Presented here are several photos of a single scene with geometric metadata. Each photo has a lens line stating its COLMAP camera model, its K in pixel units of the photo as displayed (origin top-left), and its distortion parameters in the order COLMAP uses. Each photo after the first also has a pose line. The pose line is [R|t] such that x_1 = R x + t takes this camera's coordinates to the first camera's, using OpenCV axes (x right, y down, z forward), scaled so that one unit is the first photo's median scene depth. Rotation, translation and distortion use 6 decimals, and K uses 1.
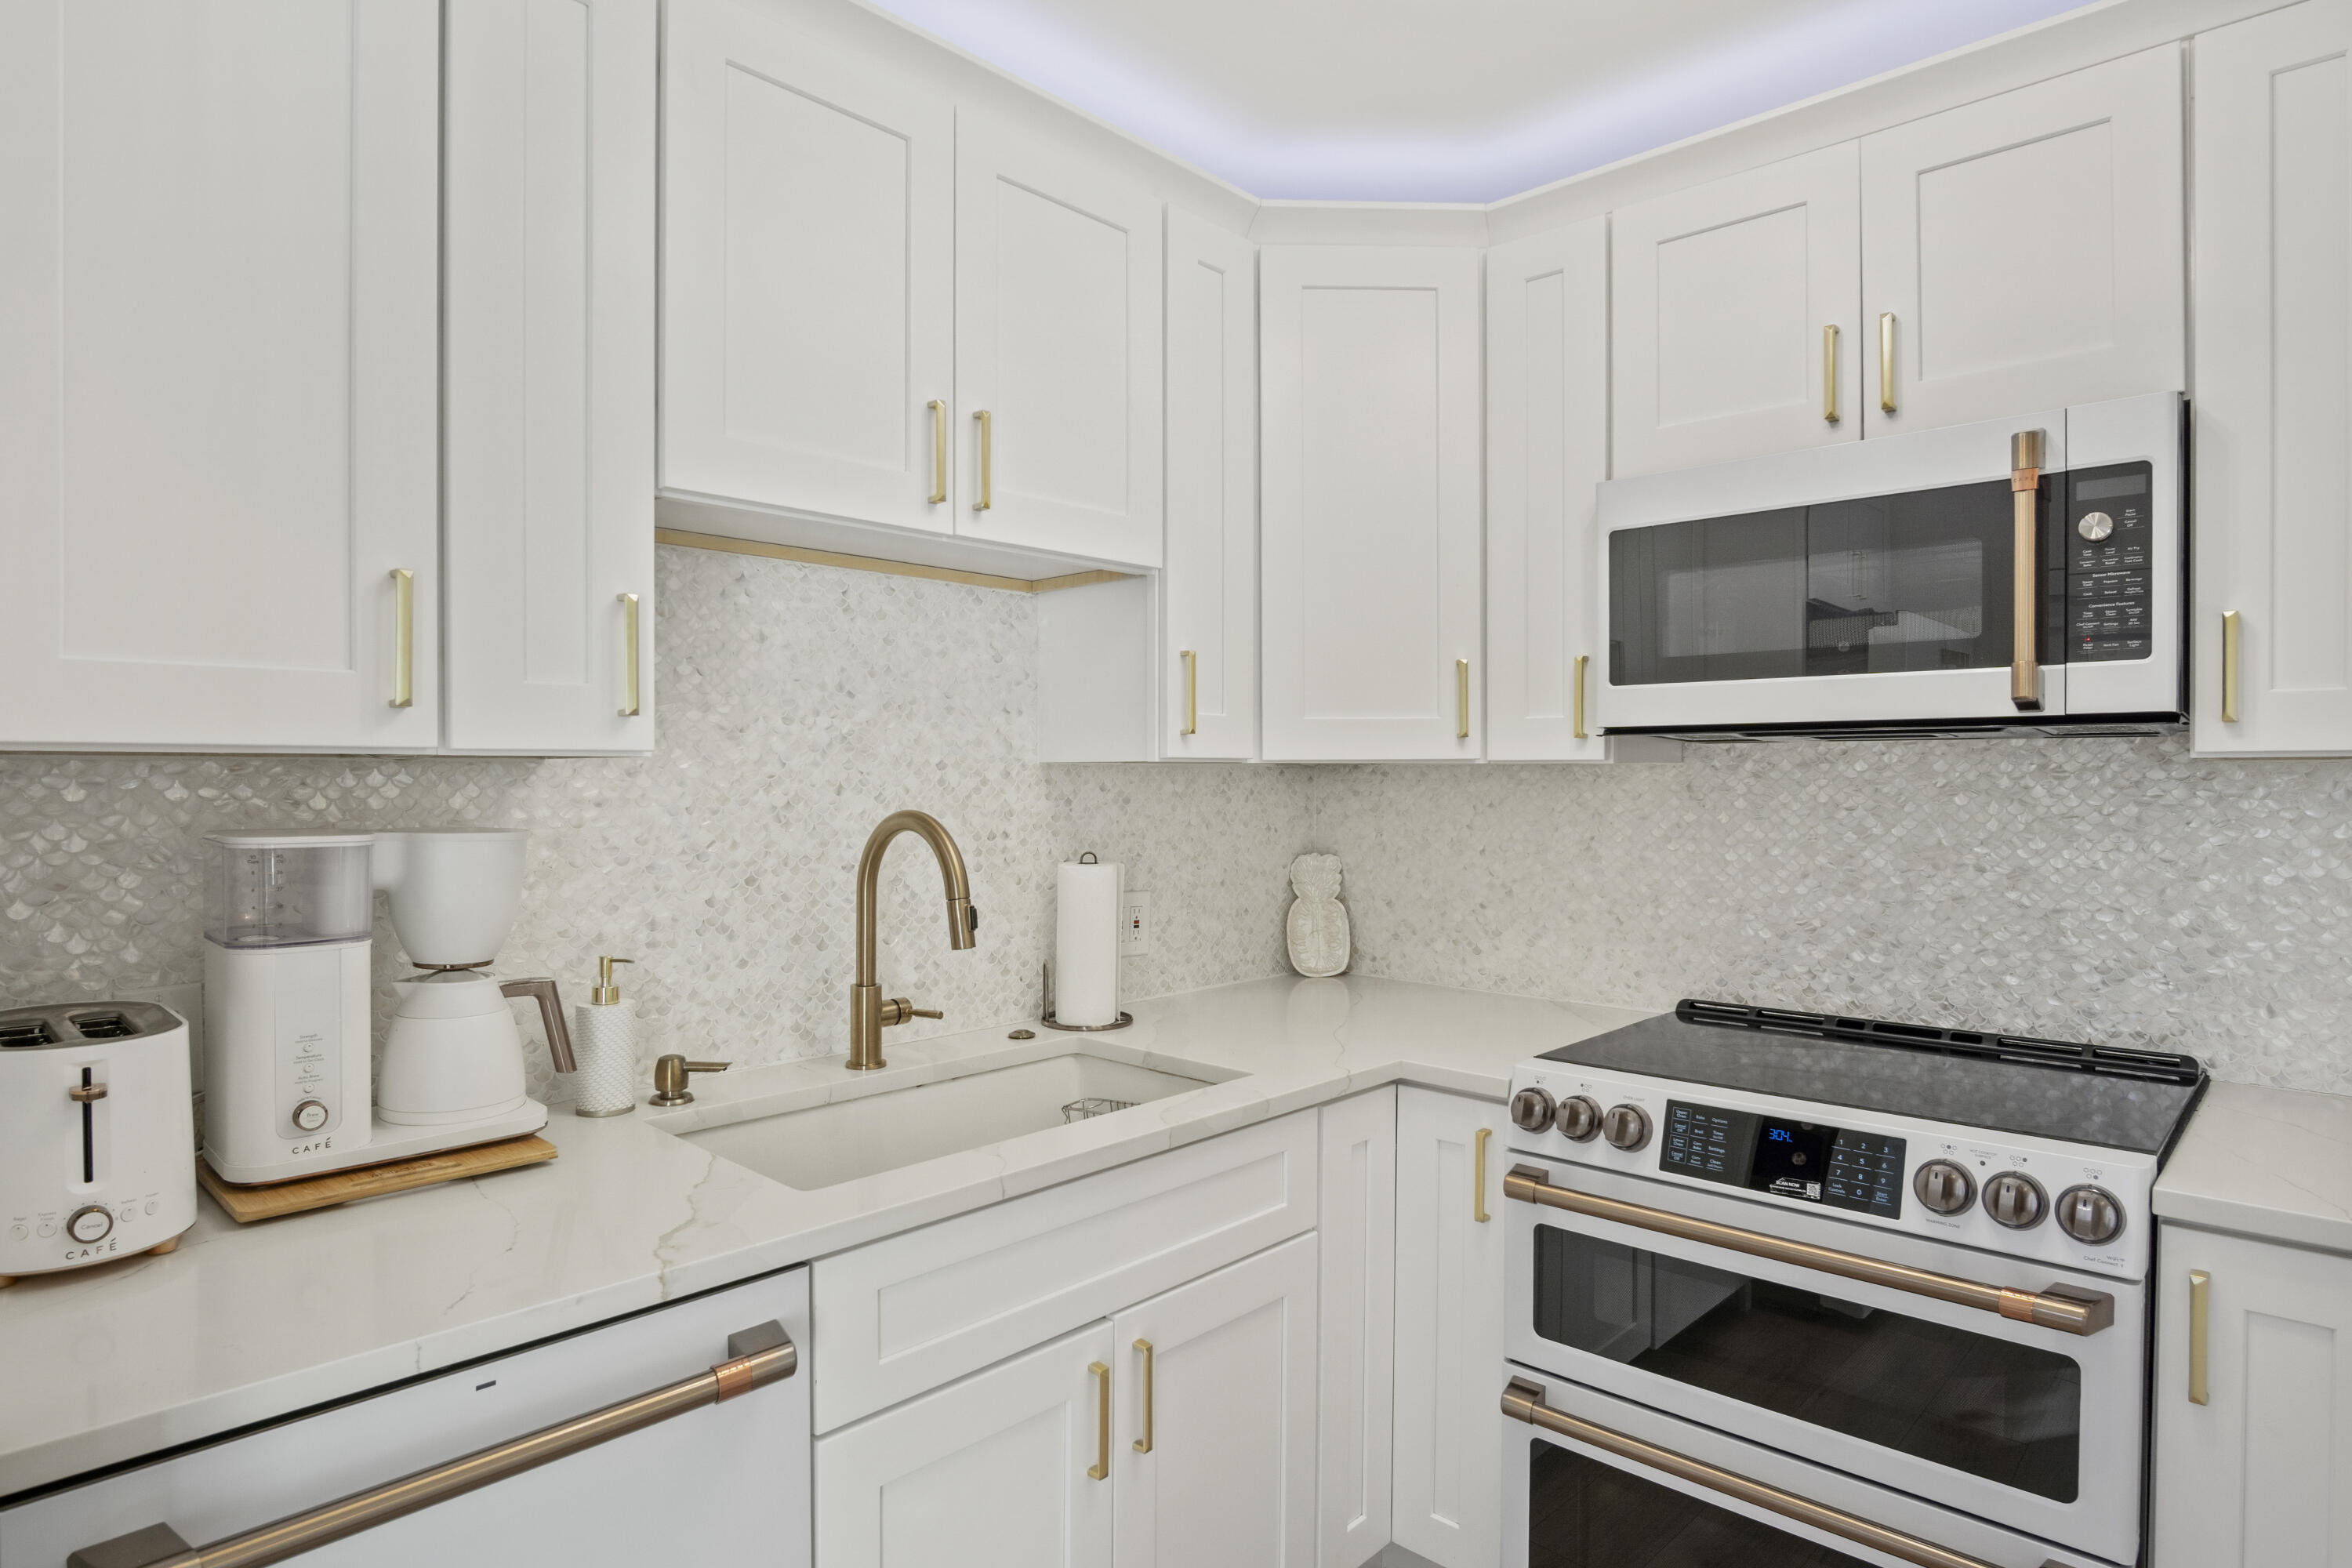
lens RADIAL K [[1277.6, 0, 1178.4], [0, 1277.6, 796.0], [0, 0, 1]] dist [-0.024725, 0.001372]
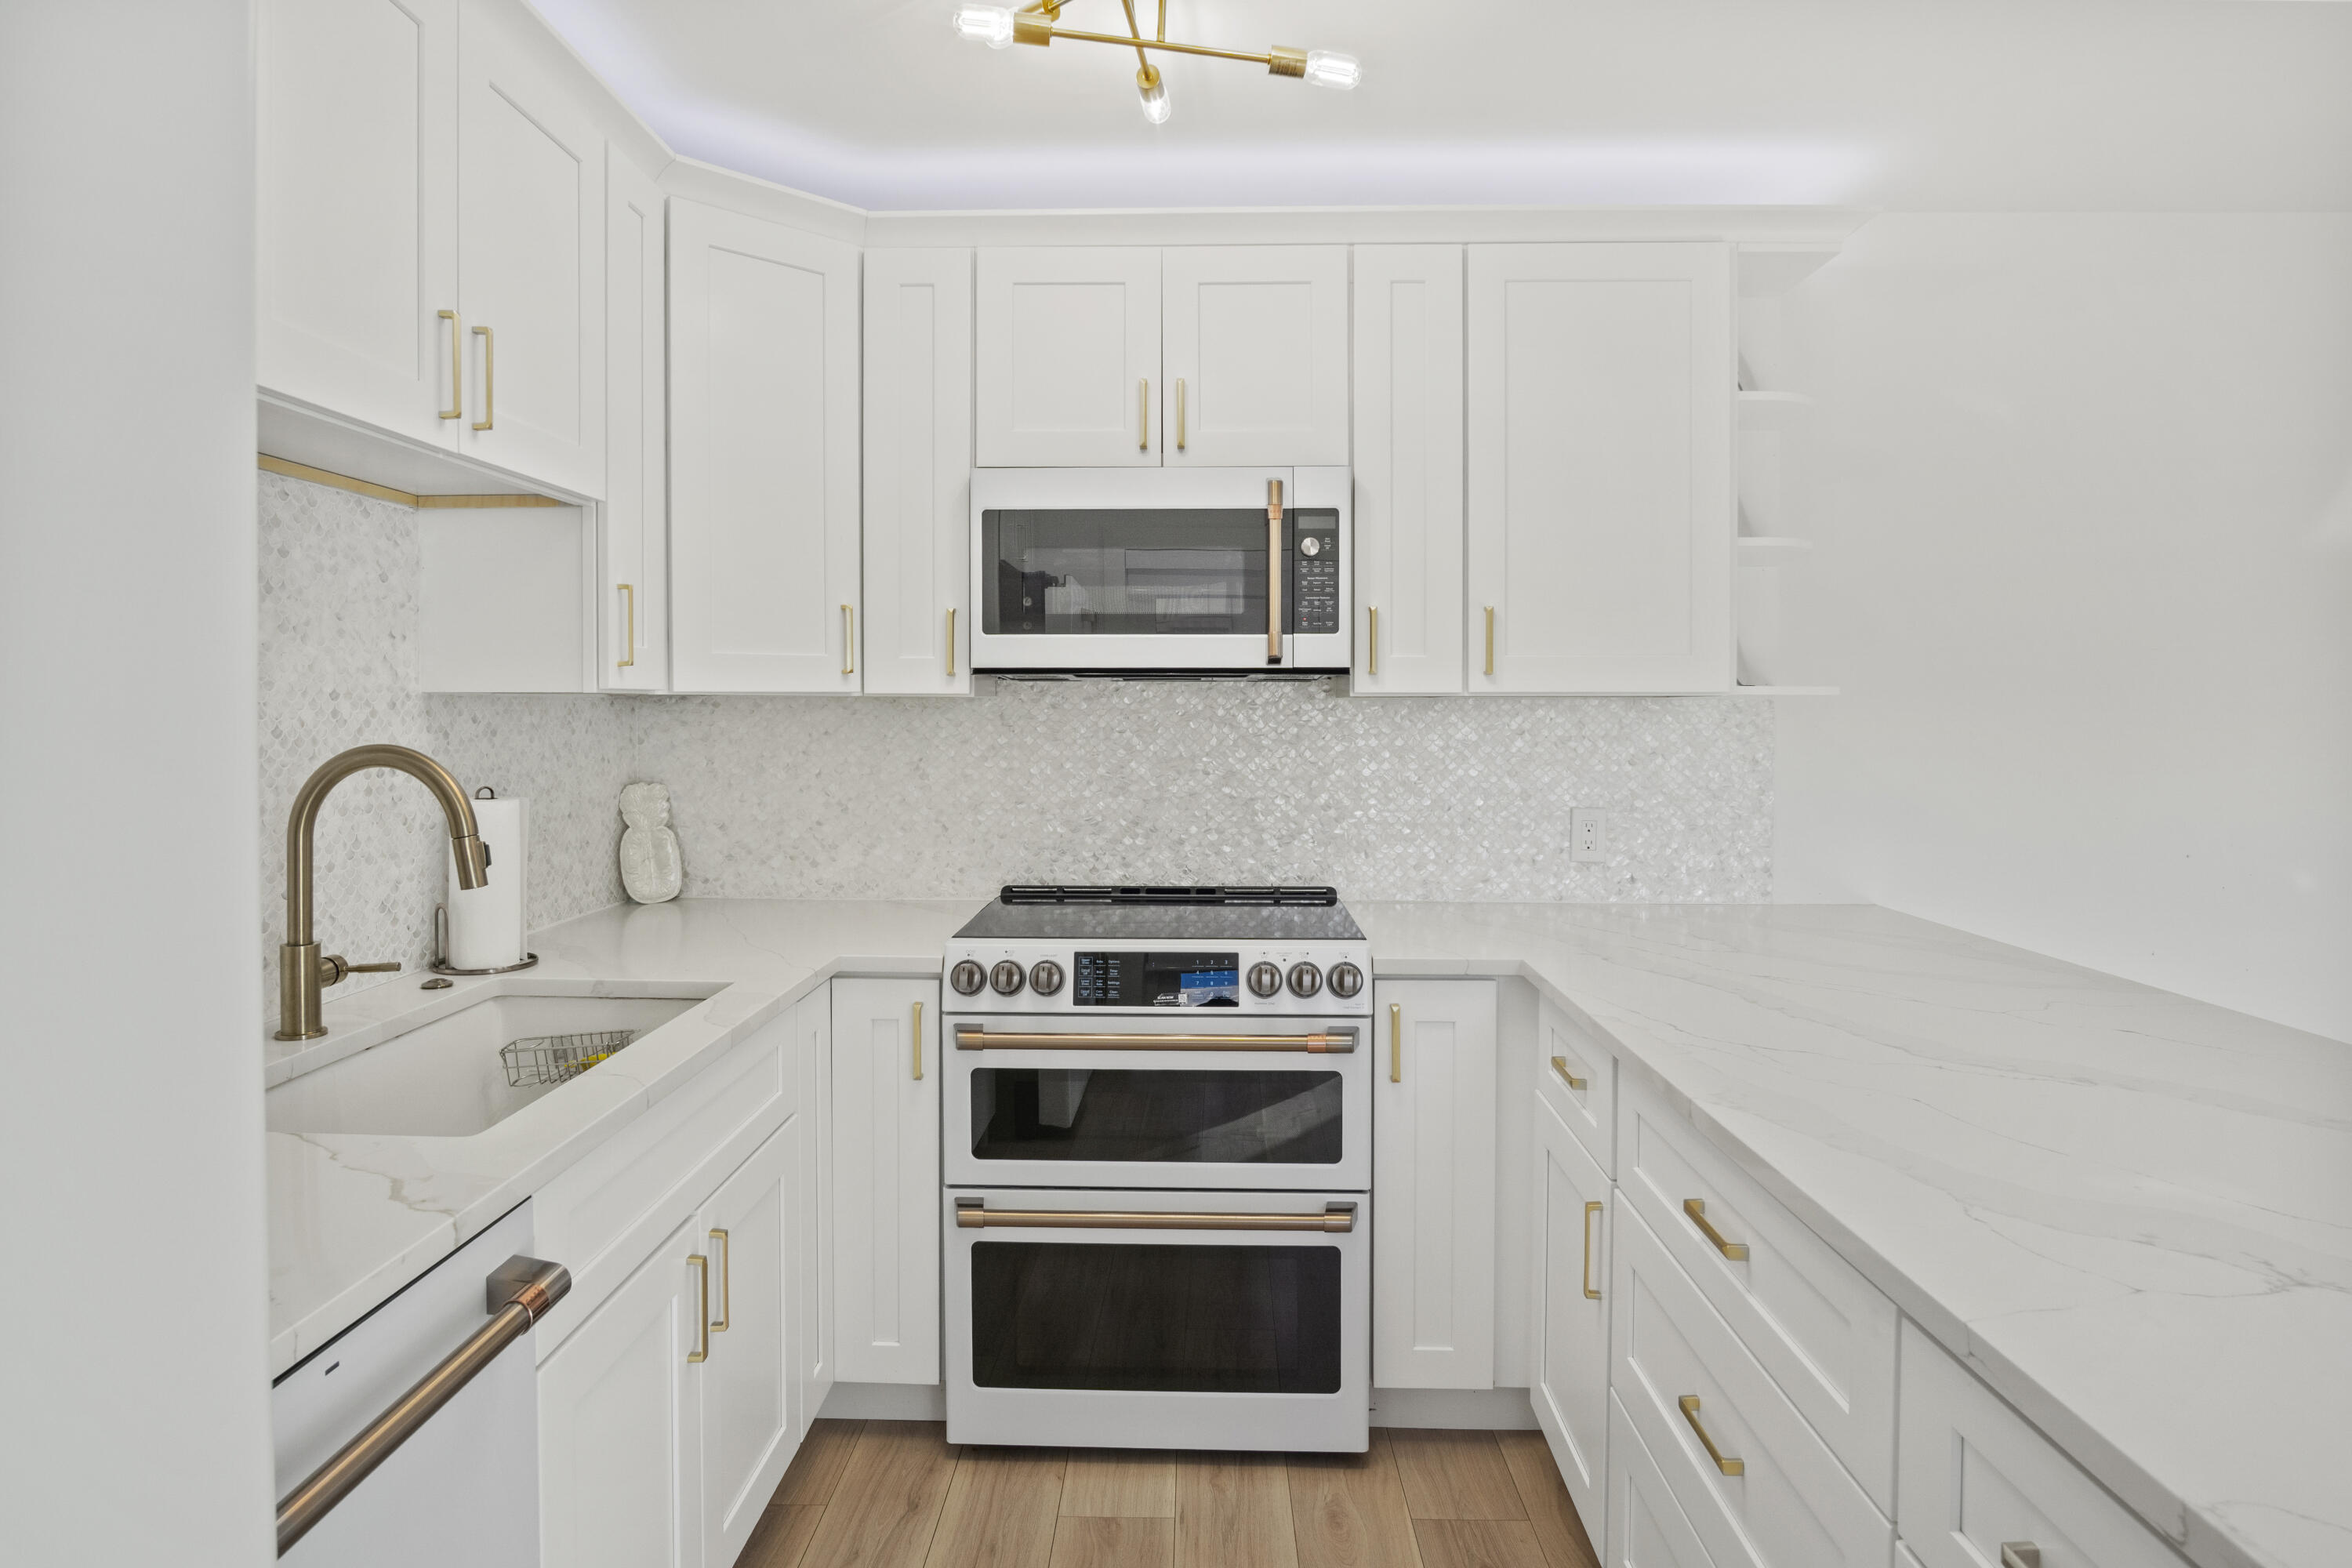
lens RADIAL K [[1275.1, 0, 1157.9], [0, 1275.1, 737.1], [0, 0, 1]] dist [-0.027516, 0.000487]
pose [[0.751816, -0.014712, 0.659208, -0.349081], [0.008813, 0.999886, 0.012263, -0.000379], [-0.659314, -0.003410, 0.751860, -0.043370]]
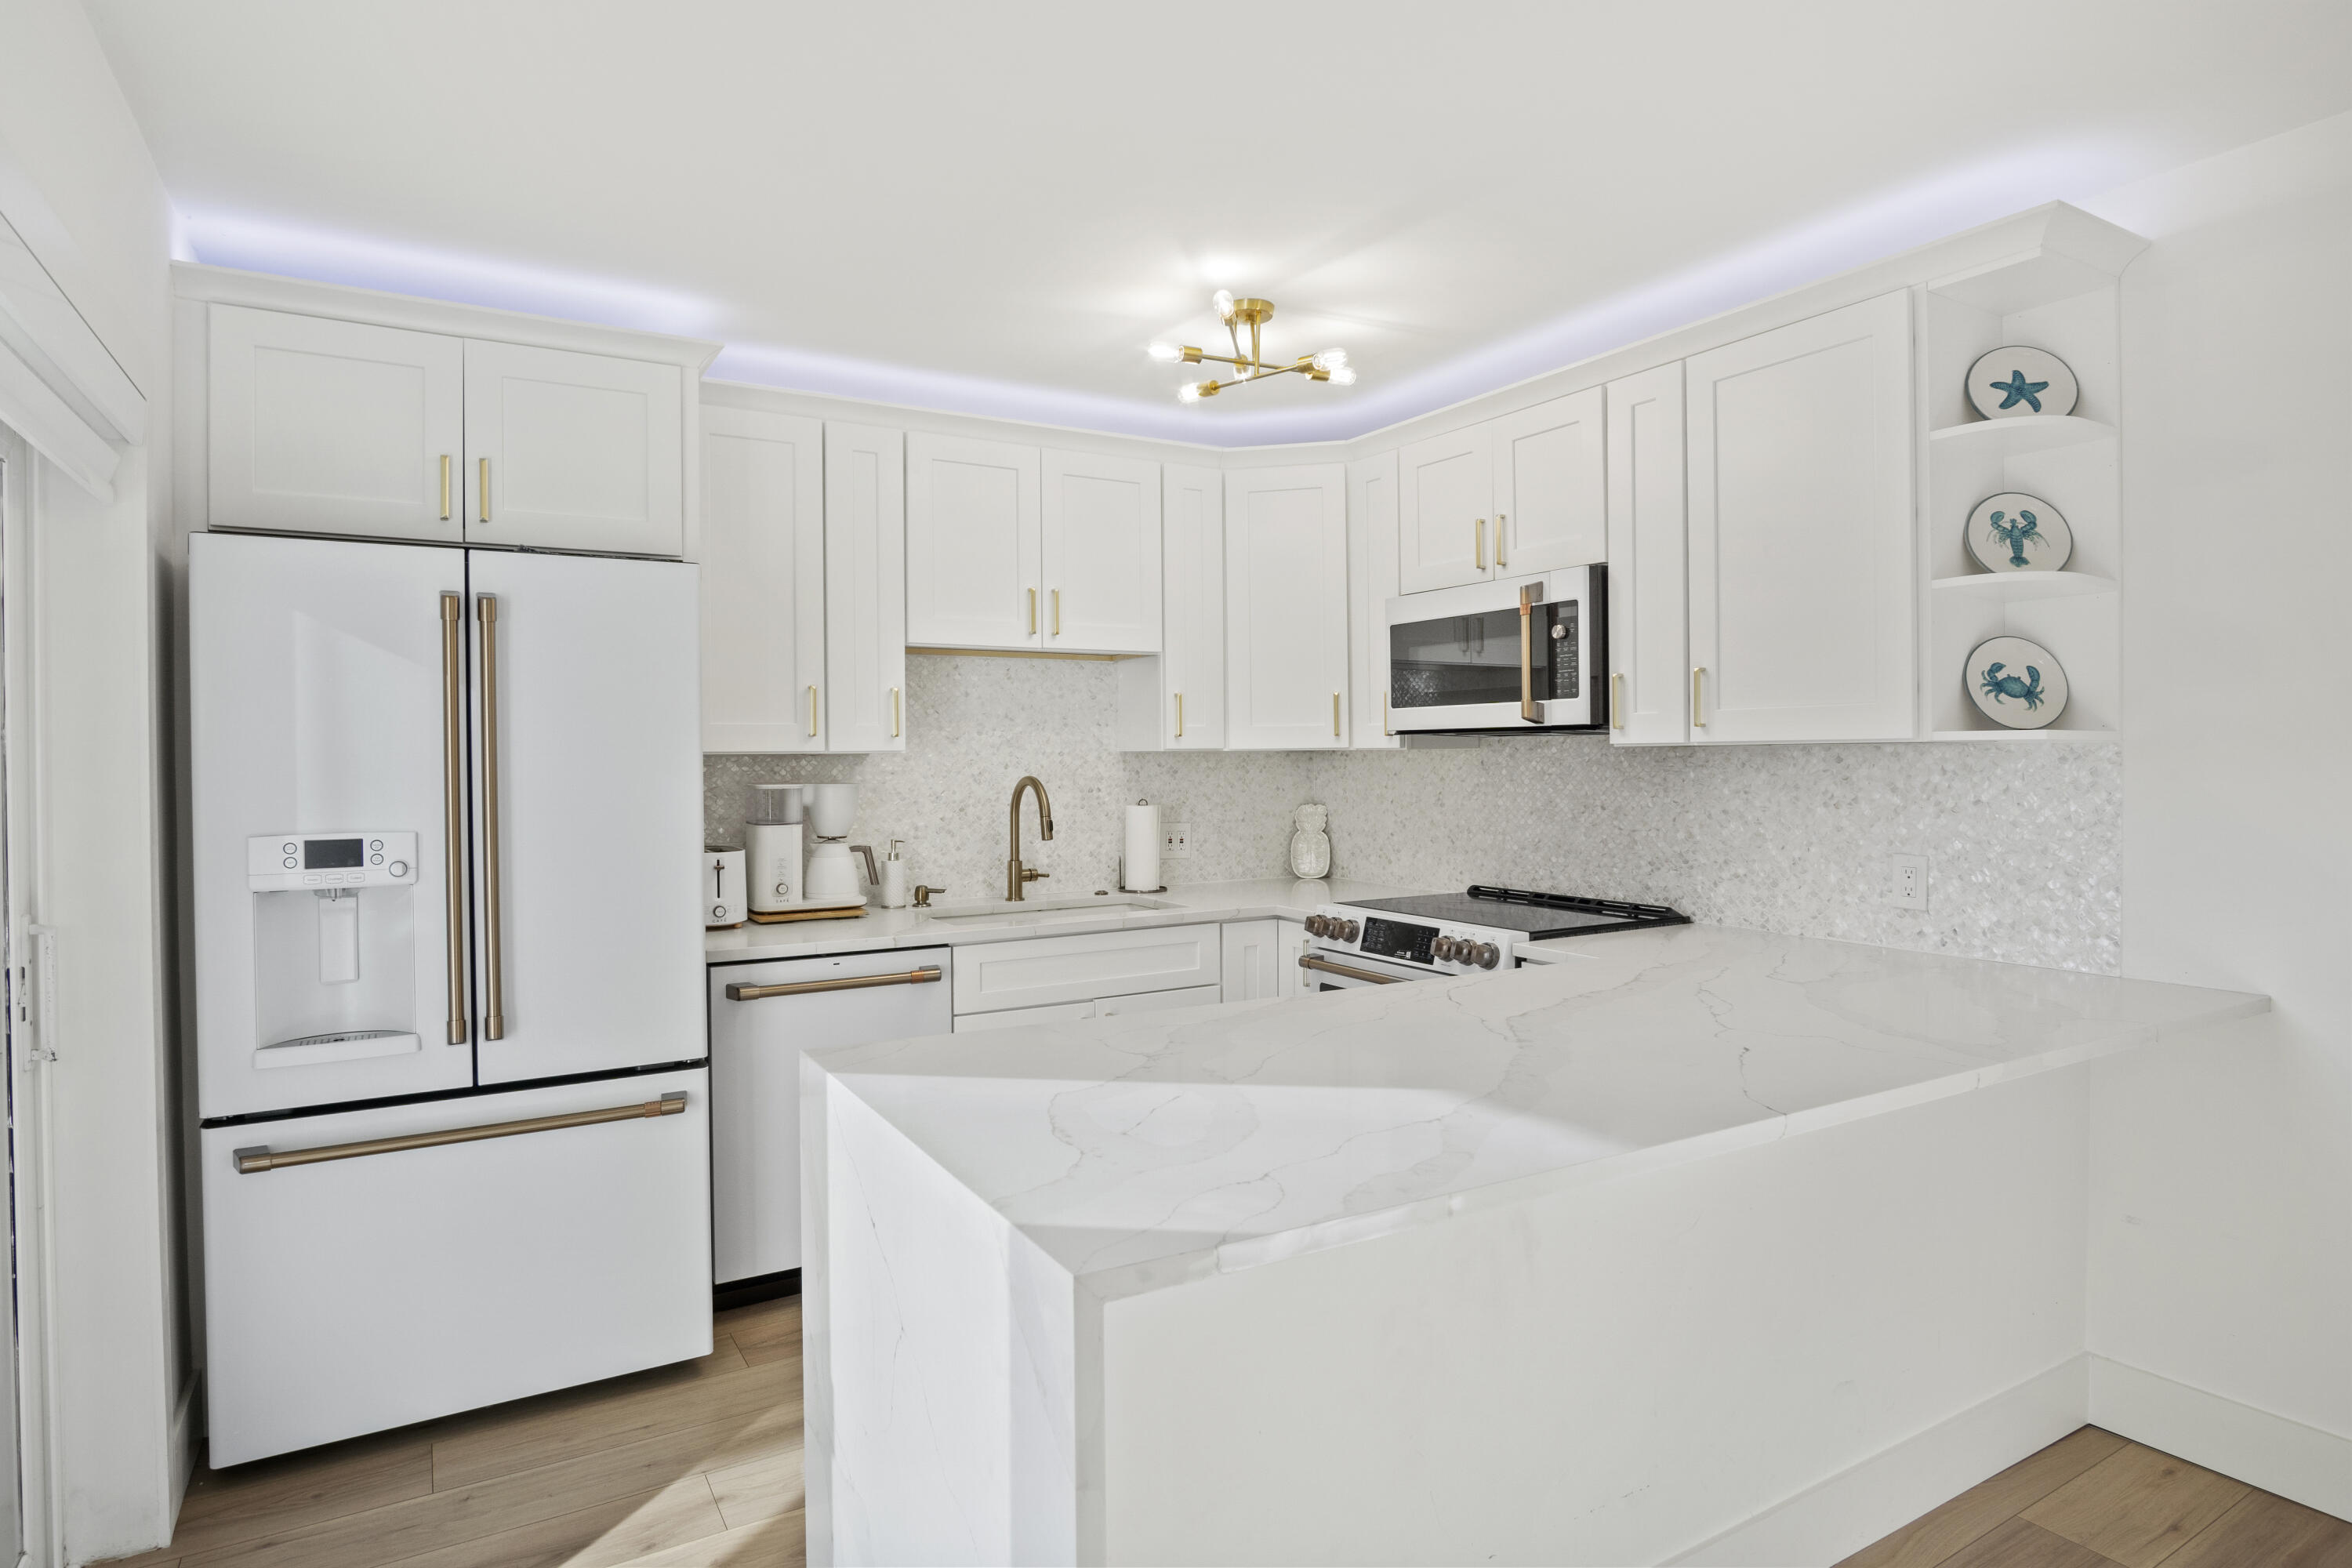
lens RADIAL K [[1257.7, 0, 1176.1], [0, 1257.7, 769.4], [0, 0, 1]] dist [-0.021723, 0.000491]
pose [[0.962031, -0.004477, -0.272903, 0.532303], [0.003699, 0.999987, -0.003367, 0.007400], [0.272914, 0.002229, 0.962036, -0.841597]]
